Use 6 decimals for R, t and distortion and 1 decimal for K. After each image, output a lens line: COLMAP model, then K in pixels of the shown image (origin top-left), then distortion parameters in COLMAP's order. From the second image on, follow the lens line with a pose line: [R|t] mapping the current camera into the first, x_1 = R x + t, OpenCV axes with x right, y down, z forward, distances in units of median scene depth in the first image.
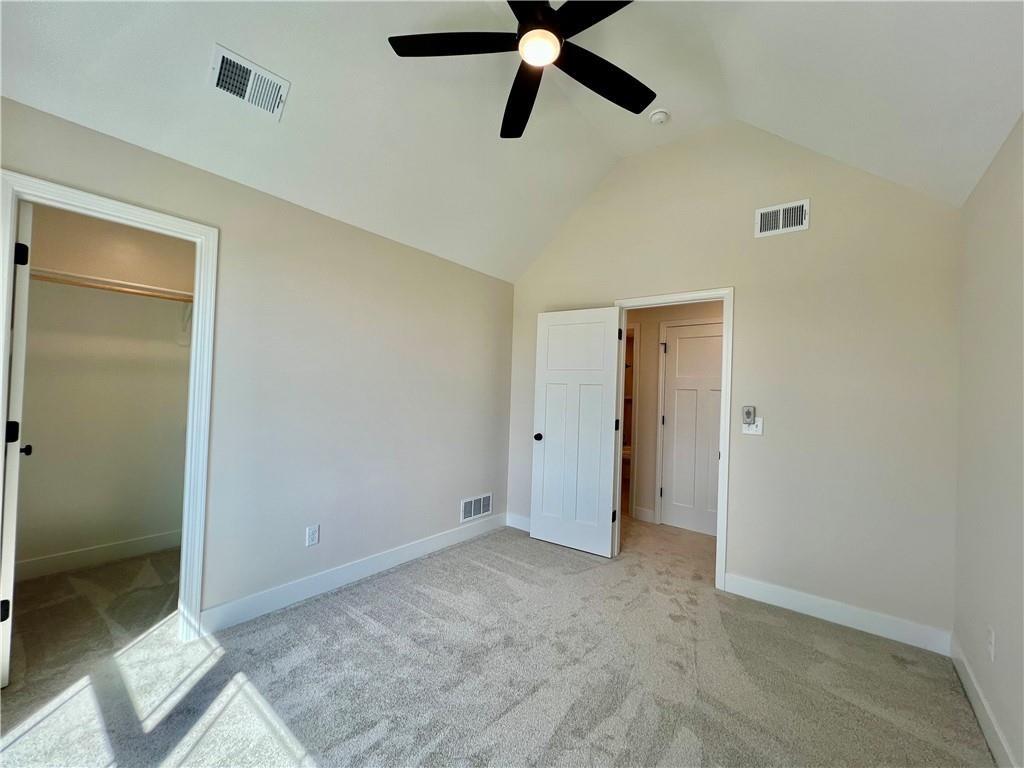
lens RADIAL K [[408.6, 0, 512.0], [0, 408.6, 384.0], [0, 0, 1]] dist [-0.002652, 0.000213]
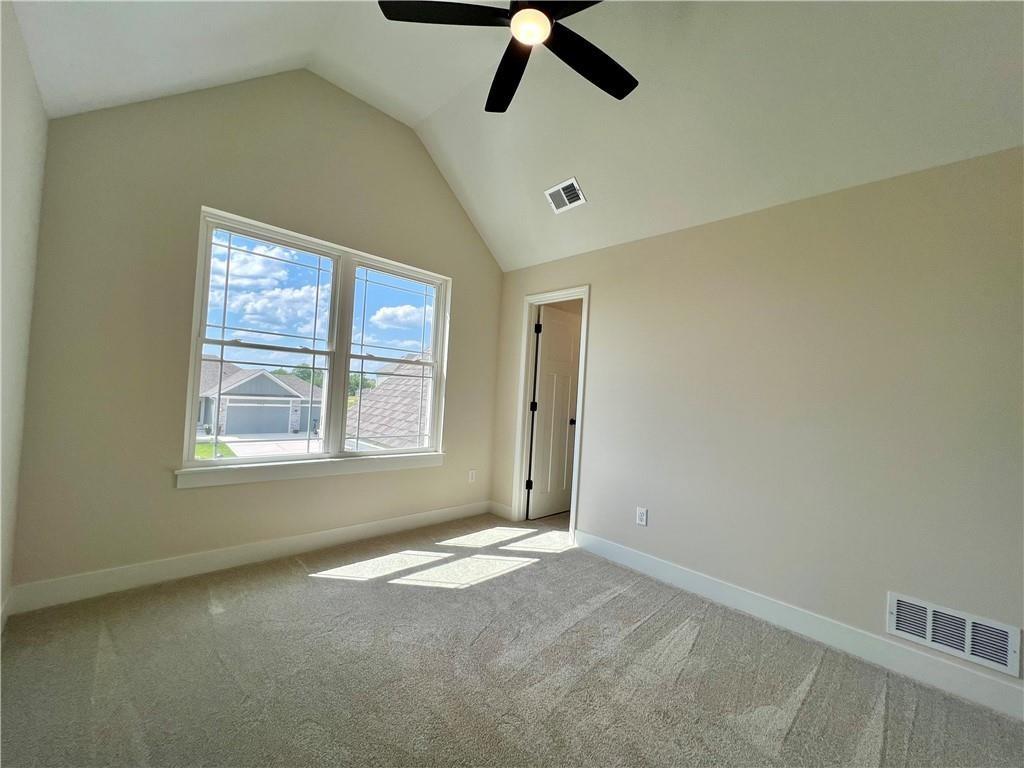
lens RADIAL K [[408.6, 0, 512.0], [0, 408.6, 384.0], [0, 0, 1]] dist [-0.002652, 0.000213]
pose [[-0.119941, -0.063931, -0.990720, 0.698768], [-0.051988, 0.996960, -0.058039, 0.087672], [0.991419, 0.044544, -0.122900, 0.760962]]
